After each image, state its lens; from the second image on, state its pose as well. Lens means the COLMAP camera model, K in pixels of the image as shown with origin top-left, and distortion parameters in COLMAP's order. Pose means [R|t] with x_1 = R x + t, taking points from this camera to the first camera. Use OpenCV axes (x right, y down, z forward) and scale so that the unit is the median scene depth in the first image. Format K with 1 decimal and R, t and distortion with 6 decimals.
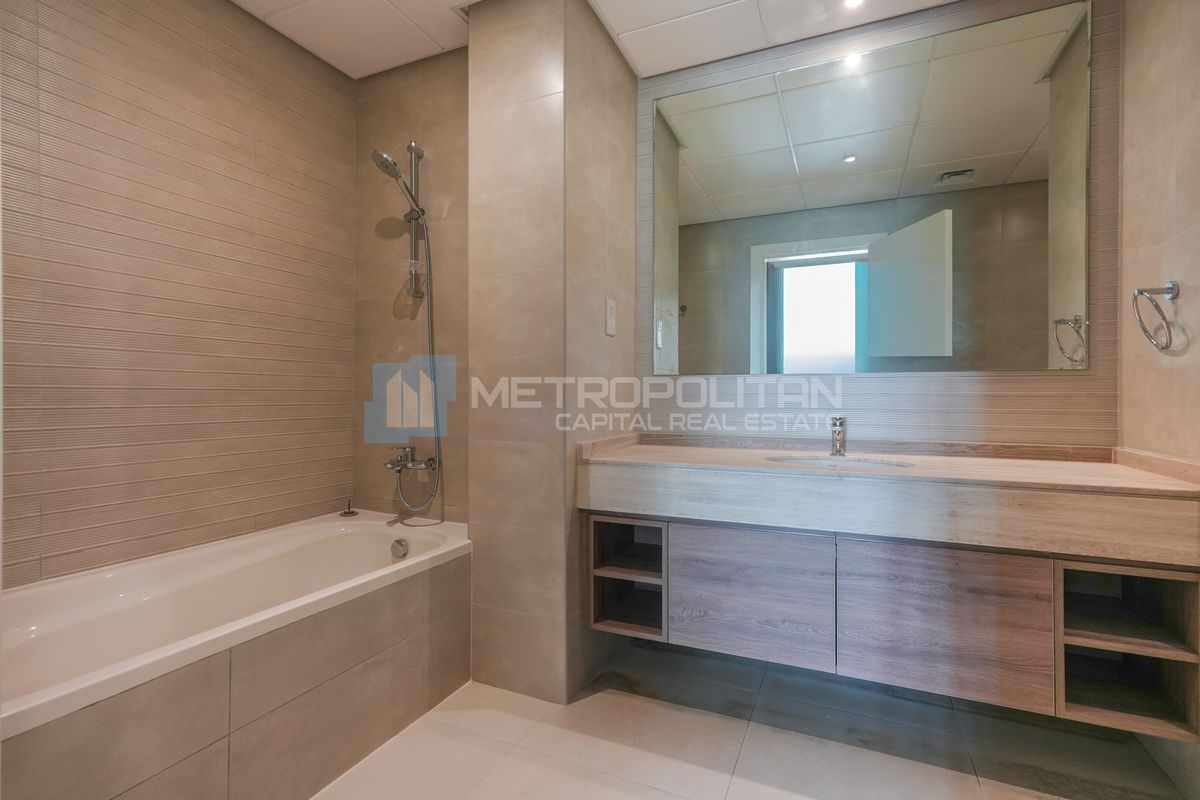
lens RADIAL K [[546.6, 0, 608.3], [0, 546.6, 398.9], [0, 0, 1]] dist [0.001809, 0.001220]
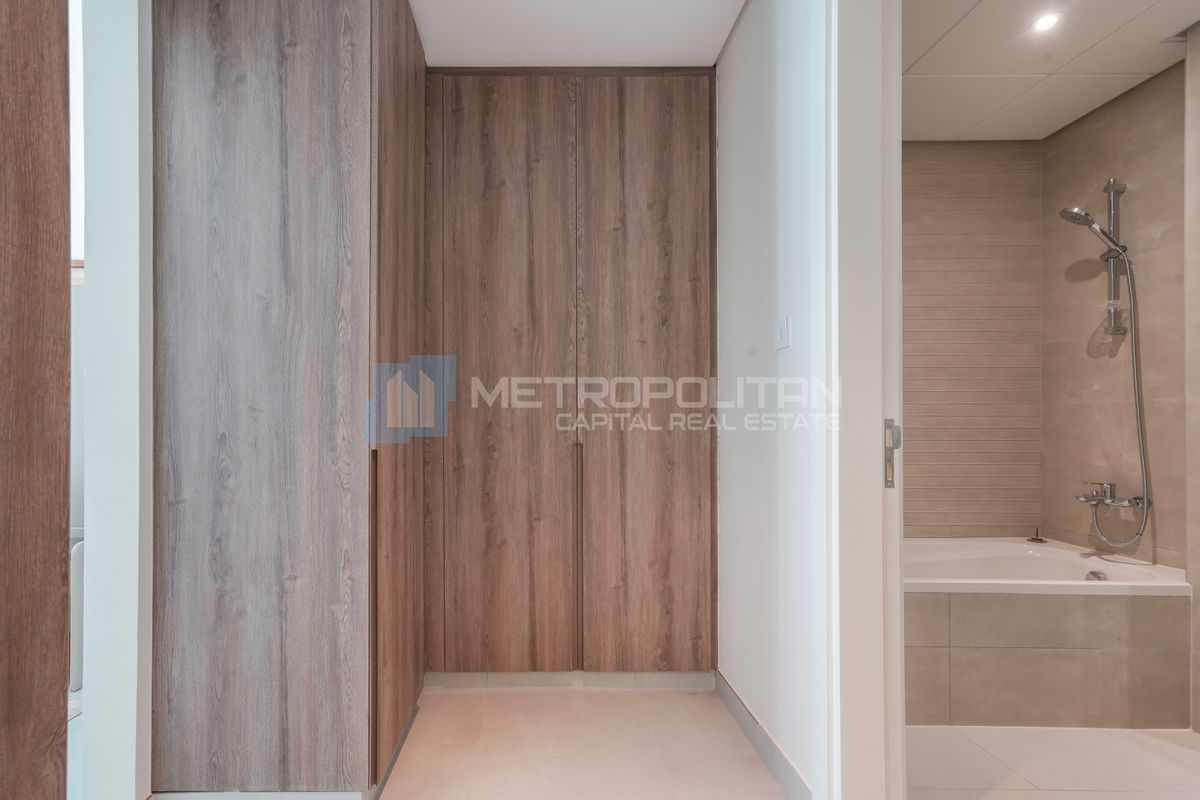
lens RADIAL K [[565.1, 0, 540.2], [0, 565.1, 427.0], [0, 0, 1]] dist [0.022728, -0.010185]
pose [[0.405327, -0.009041, -0.914127, 0.179425], [-0.002277, 0.999938, -0.010900, -0.003323], [0.914169, 0.006499, 0.405281, -0.392569]]
